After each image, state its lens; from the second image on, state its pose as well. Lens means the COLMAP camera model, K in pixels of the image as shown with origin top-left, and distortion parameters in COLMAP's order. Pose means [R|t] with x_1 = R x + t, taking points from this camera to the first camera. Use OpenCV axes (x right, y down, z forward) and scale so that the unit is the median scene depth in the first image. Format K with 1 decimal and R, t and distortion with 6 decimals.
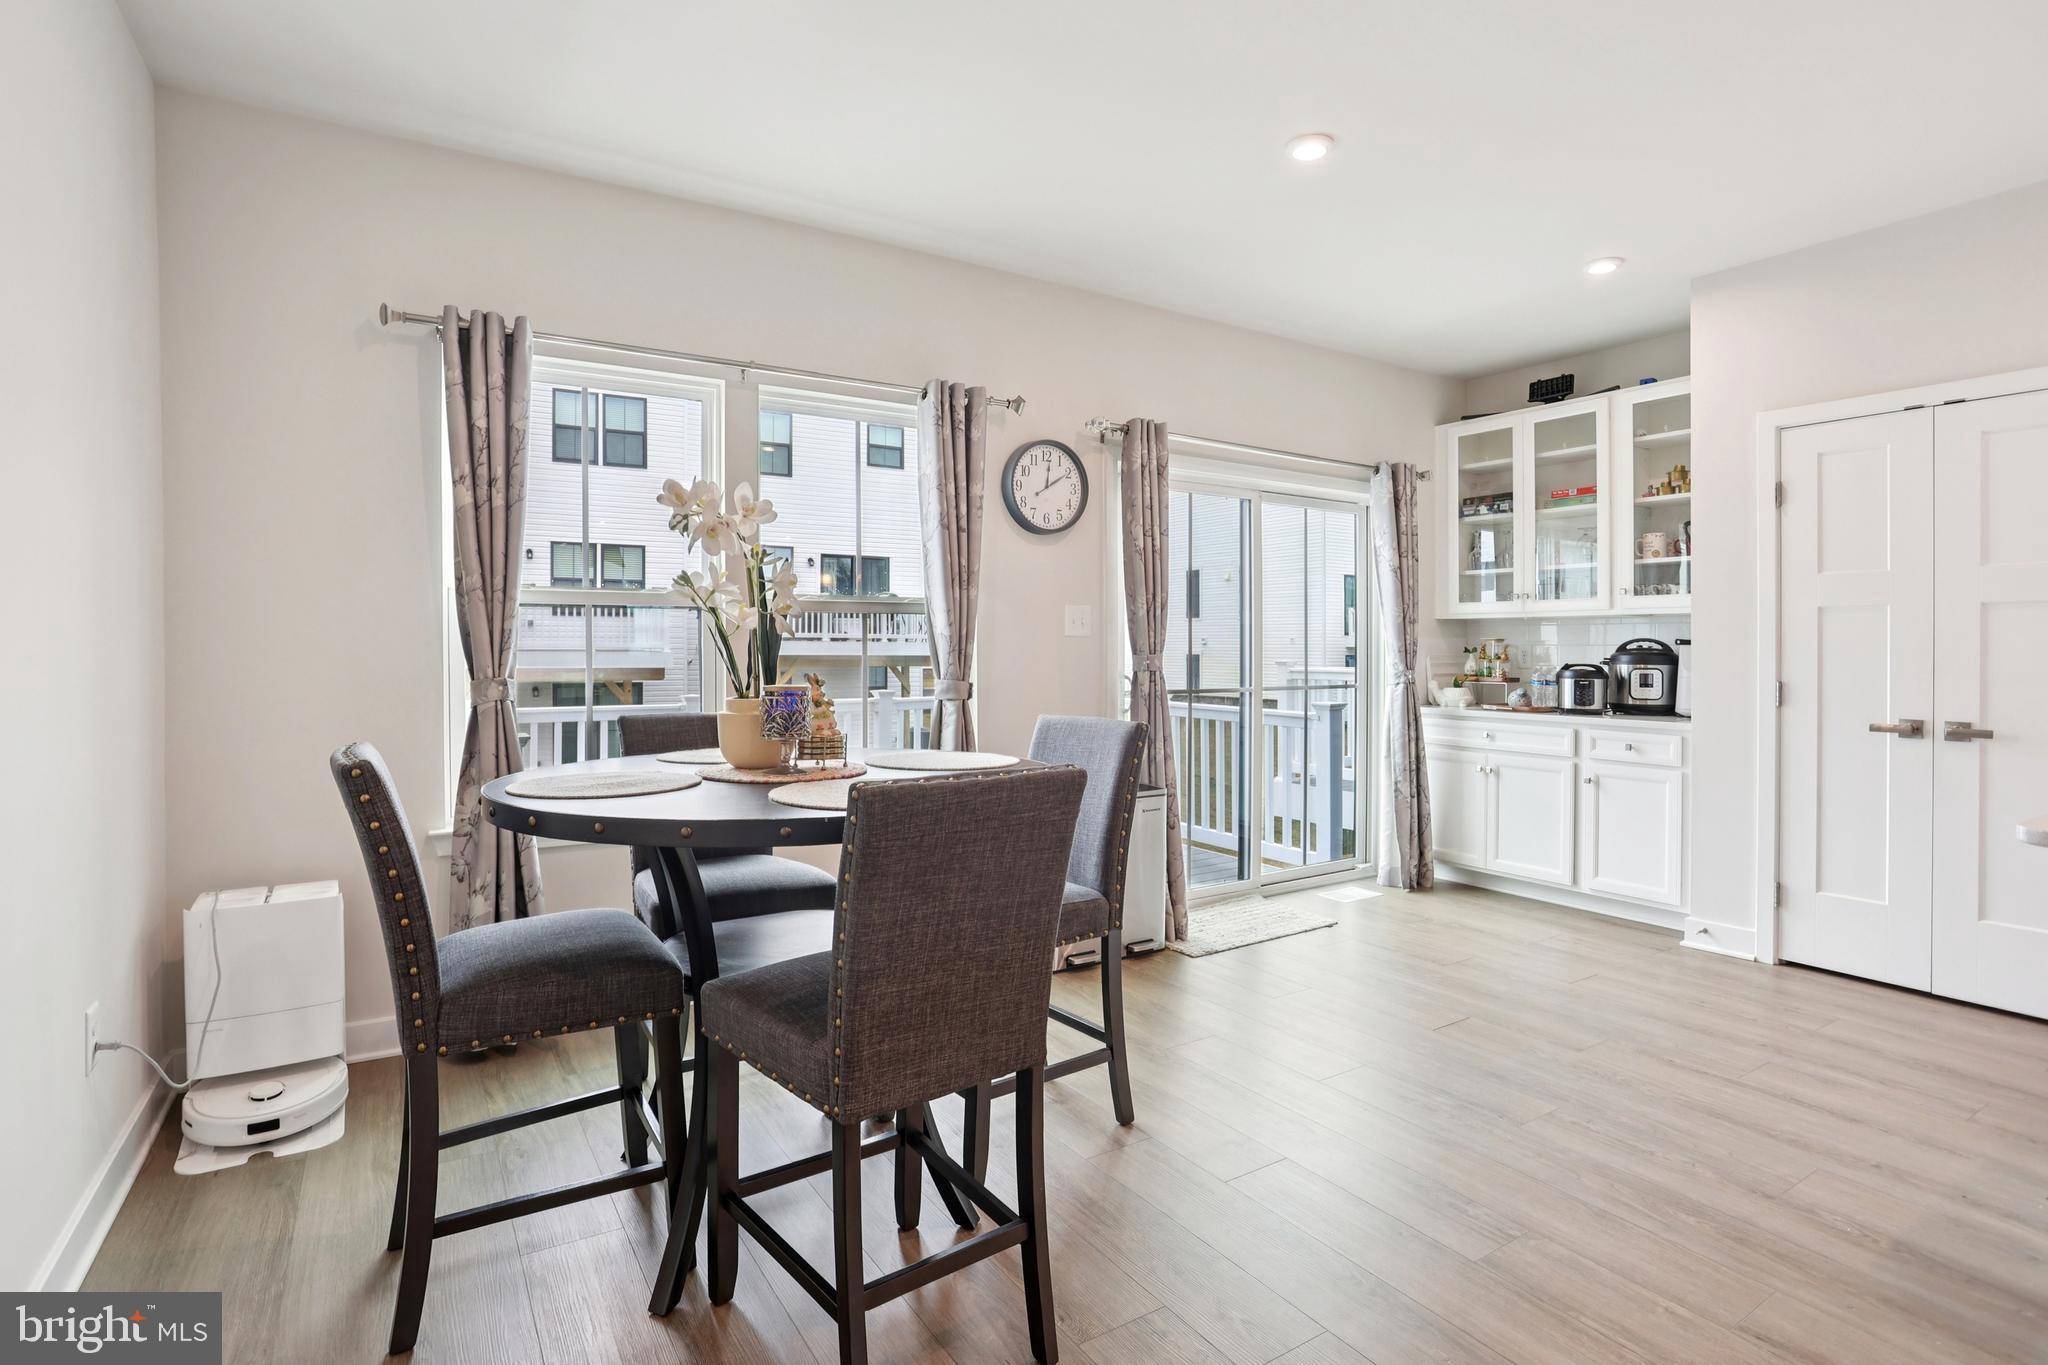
lens RADIAL K [[1013.3, 0, 1014.6], [0, 1013.3, 650.1], [0, 0, 1]] dist [-0.074509, 0.033912]
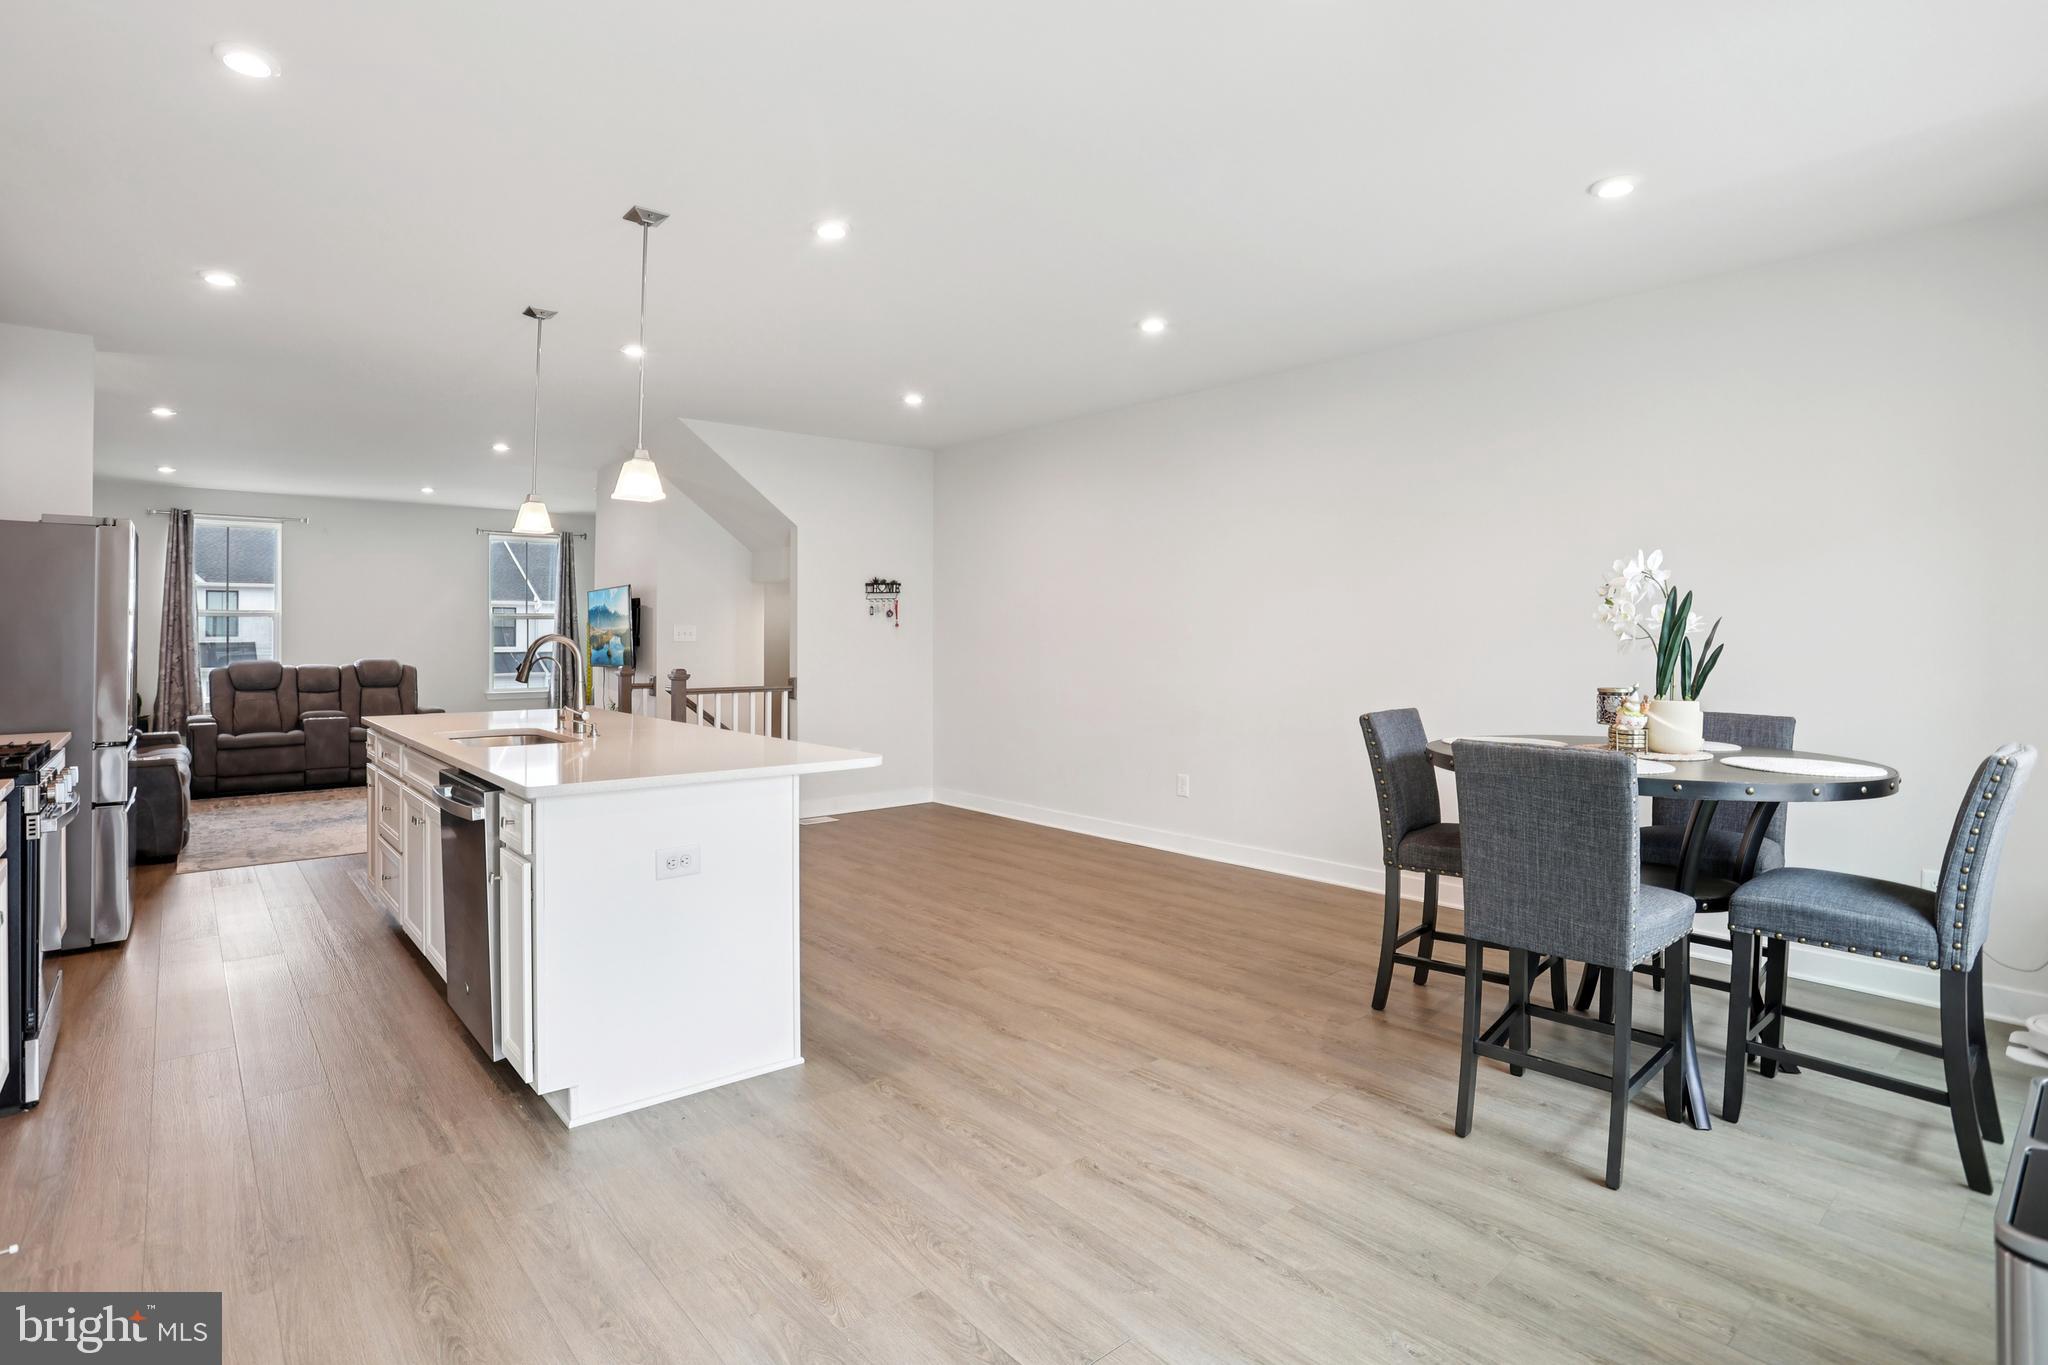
lens RADIAL K [[1013.3, 0, 1014.6], [0, 1013.3, 650.1], [0, 0, 1]] dist [-0.074509, 0.033912]
pose [[-0.989680, 0.005615, -0.143188, 0.829743], [0.003444, 0.999875, 0.015409, -0.034651], [0.143256, 0.014757, -0.989576, 2.262427]]
